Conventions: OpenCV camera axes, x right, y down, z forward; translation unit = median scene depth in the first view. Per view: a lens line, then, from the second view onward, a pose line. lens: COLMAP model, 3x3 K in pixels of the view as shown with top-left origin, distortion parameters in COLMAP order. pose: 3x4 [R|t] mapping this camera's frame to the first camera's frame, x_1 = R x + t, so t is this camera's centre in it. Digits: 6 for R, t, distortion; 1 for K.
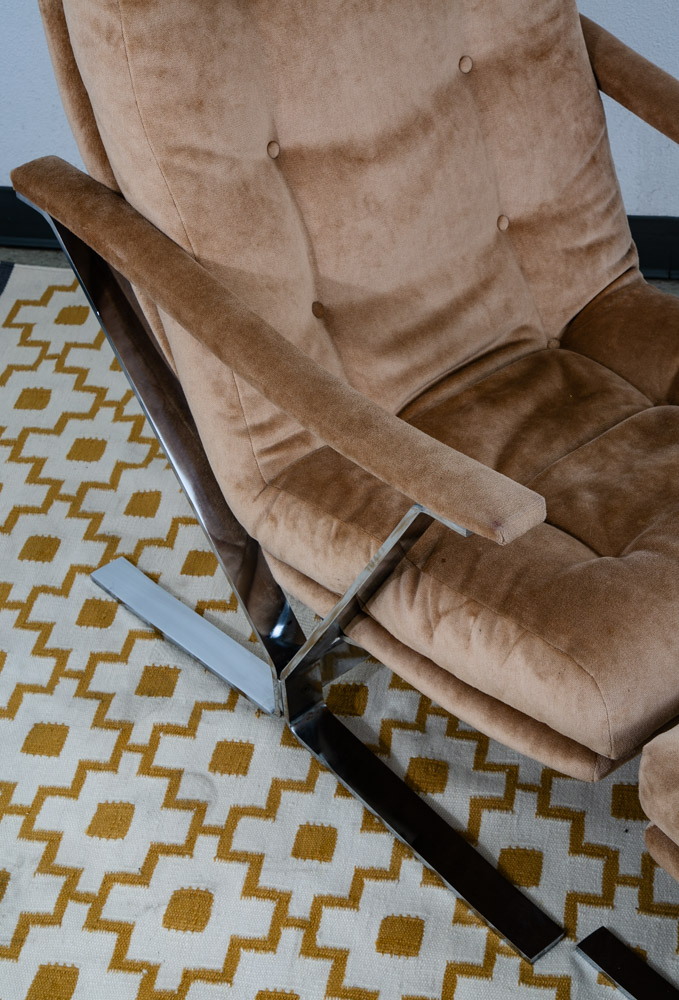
lens RADIAL K [[1752.5, 0, 319.3], [0, 1752.5, 499.7], [0, 0, 1]] dist [0.272342, -0.000207]
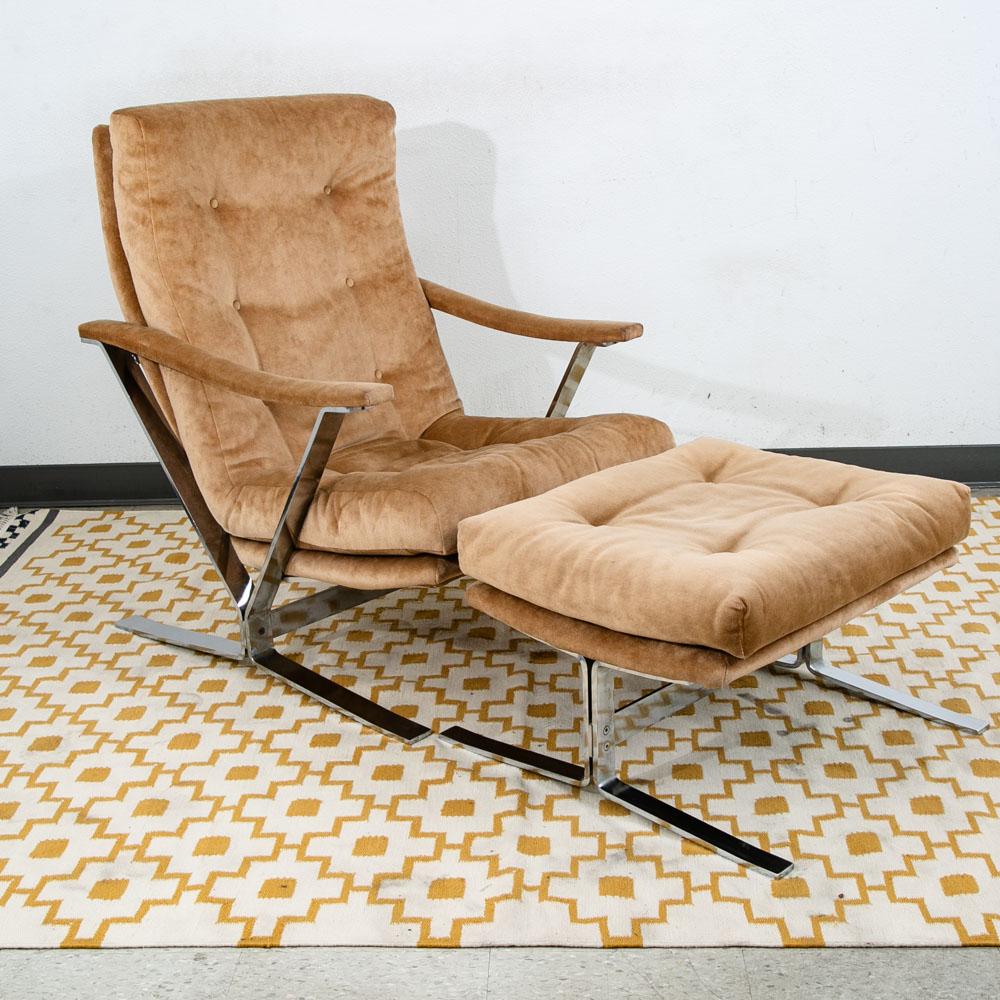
lens RADIAL K [[1583.8, 0, 493.2], [0, 1583.8, 502.0], [0, 0, 1]] dist [-0.022419, 0.085963]
pose [[0.990691, -0.021351, 0.134446, 0.009384], [0.075337, 0.908588, -0.410843, 0.604095], [-0.113384, 0.417147, 0.901738, -0.313591]]
